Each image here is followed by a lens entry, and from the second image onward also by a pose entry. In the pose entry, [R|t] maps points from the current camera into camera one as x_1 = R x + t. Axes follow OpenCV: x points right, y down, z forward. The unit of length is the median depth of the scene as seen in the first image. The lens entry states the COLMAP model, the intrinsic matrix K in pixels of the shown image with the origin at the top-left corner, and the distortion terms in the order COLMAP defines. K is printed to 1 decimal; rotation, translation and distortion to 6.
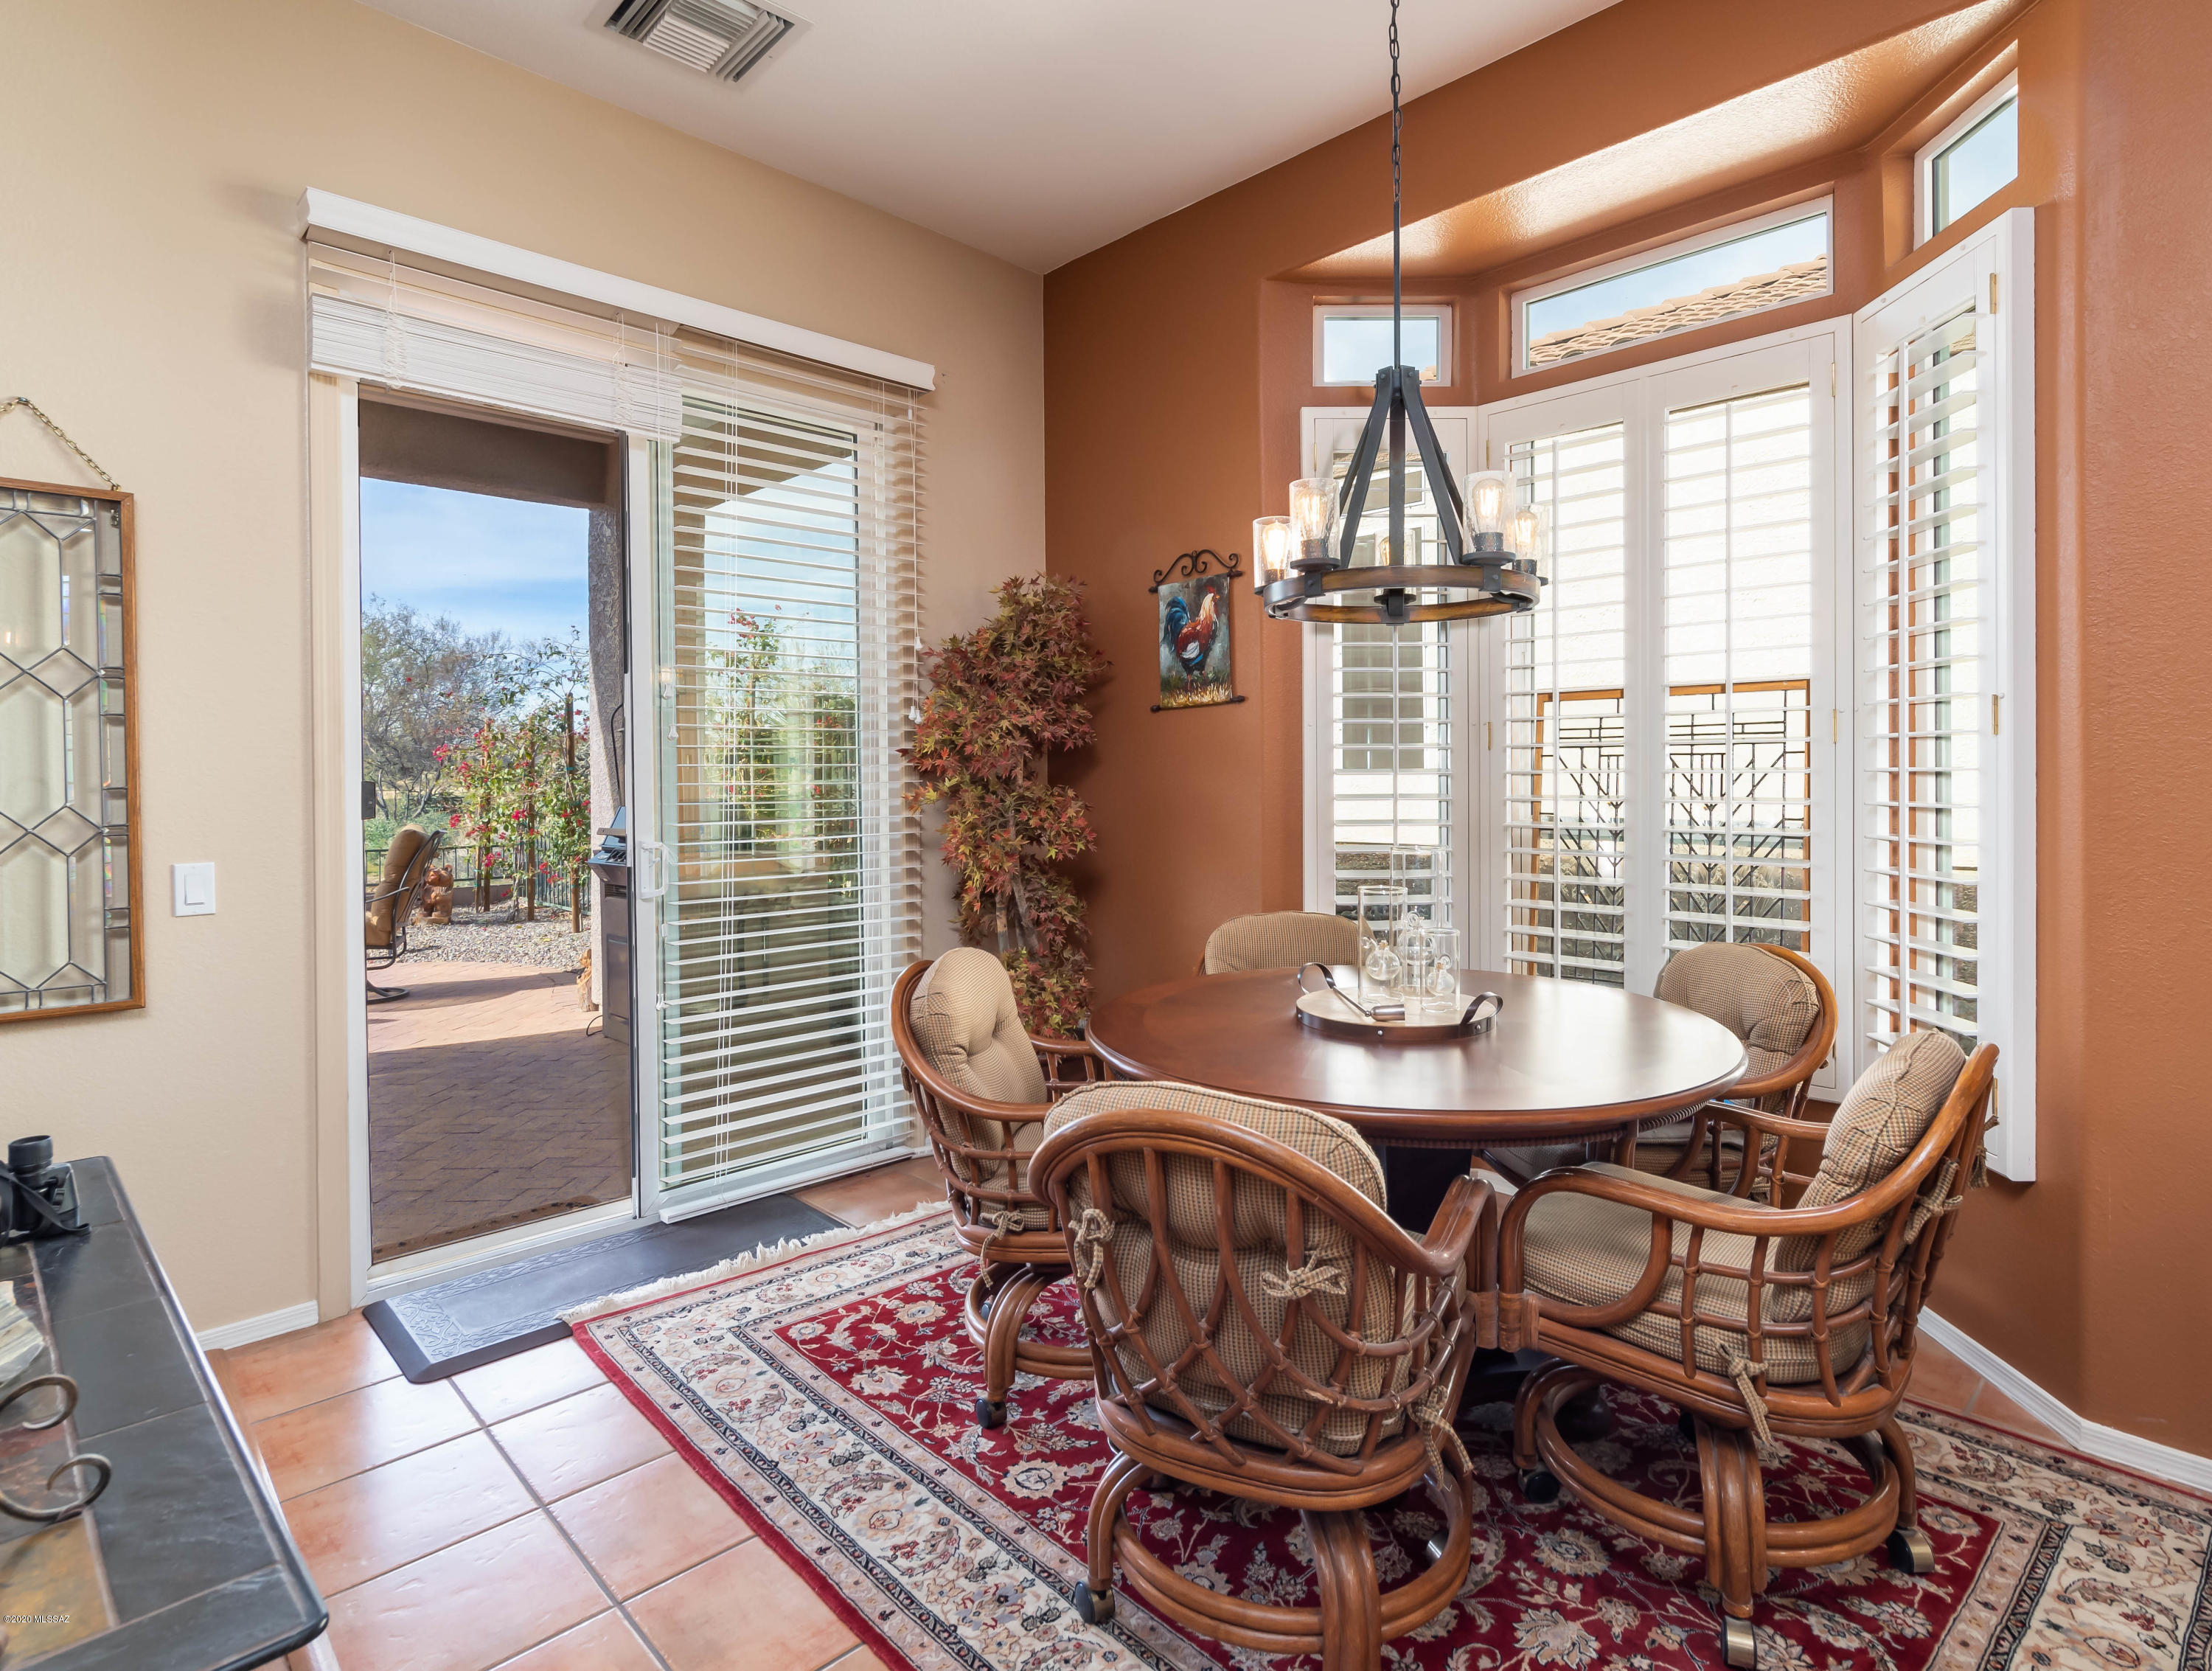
lens RADIAL K [[1168.9, 0, 1105.0], [0, 1168.9, 818.8], [0, 0, 1]] dist [0.005893, 0.000471]
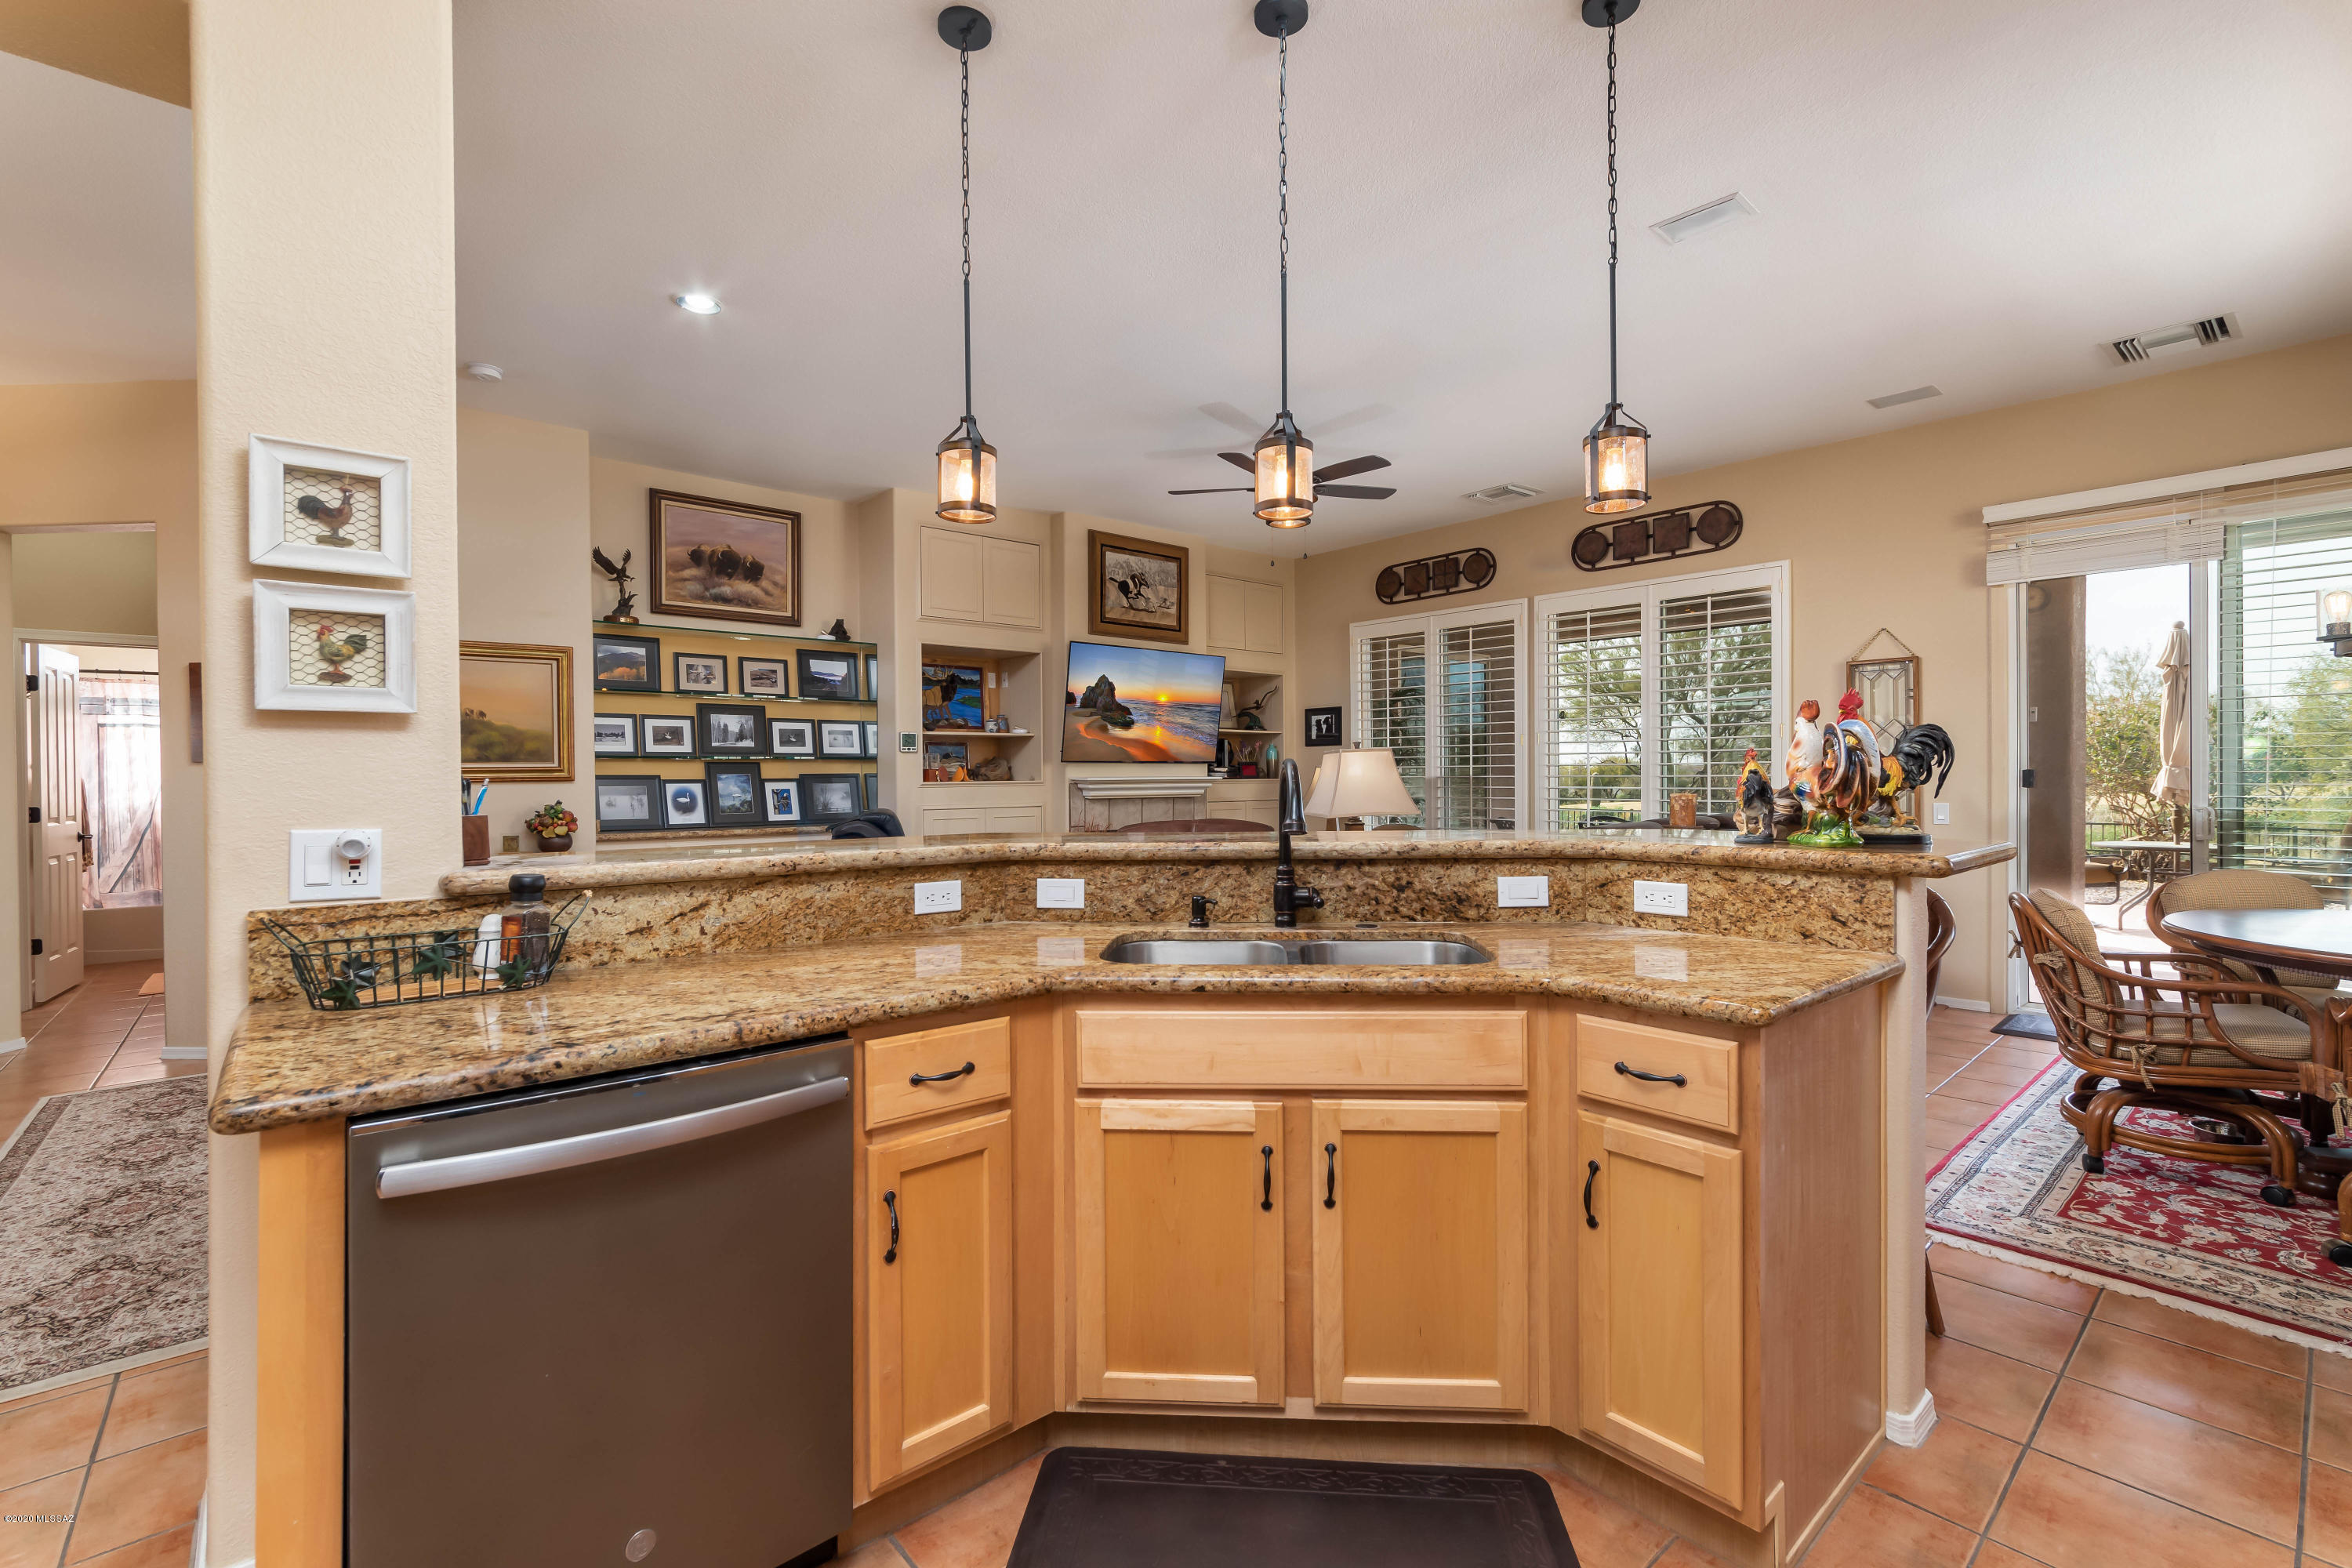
lens RADIAL K [[1023.7, 0, 1183.5], [0, 1023.7, 786.6], [0, 0, 1]] dist [-0.004776, 0.001460]
pose [[-0.041998, 0.009929, -0.999068, 2.184003], [-0.017250, 0.999794, 0.010662, 0.008800], [0.998969, 0.017682, -0.041818, -0.716619]]
